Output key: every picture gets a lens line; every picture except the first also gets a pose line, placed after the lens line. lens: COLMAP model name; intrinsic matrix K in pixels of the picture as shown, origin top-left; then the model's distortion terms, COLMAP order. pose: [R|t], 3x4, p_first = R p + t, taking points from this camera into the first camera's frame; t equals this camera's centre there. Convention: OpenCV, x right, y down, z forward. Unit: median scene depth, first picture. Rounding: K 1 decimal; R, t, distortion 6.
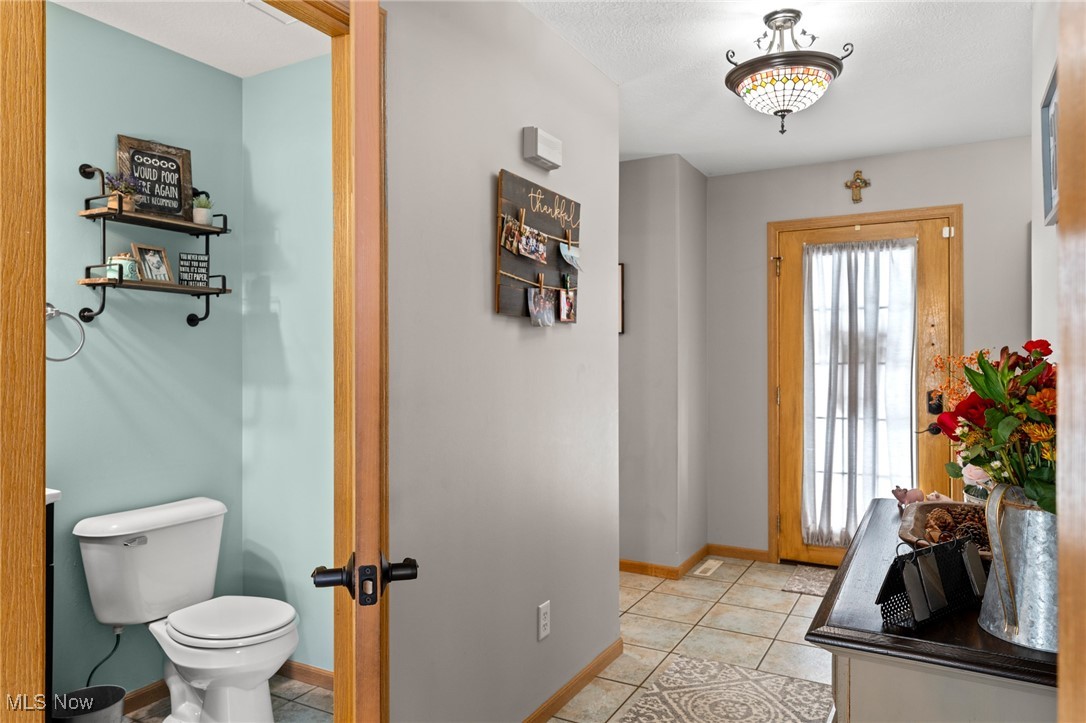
lens RADIAL K [[713.6, 0, 546.2], [0, 713.6, 357.5], [0, 0, 1]] dist [0.003104, 0.004536]
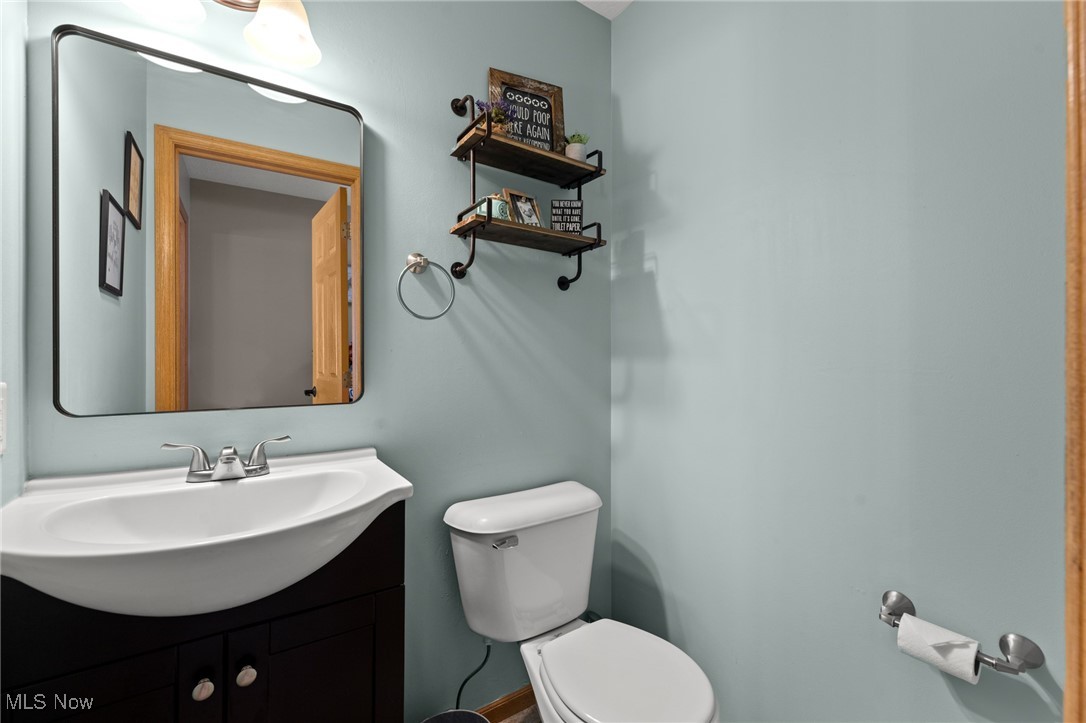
lens RADIAL K [[460.5, 0, 546.3], [0, 460.5, 357.4], [0, 0, 1]] dist [0.000947, -0.000231]
pose [[0.896036, -0.001194, -0.443980, -0.271266], [0.000066, 0.999997, -0.002556, 0.044860], [0.443982, 0.002260, 0.896033, 0.497438]]
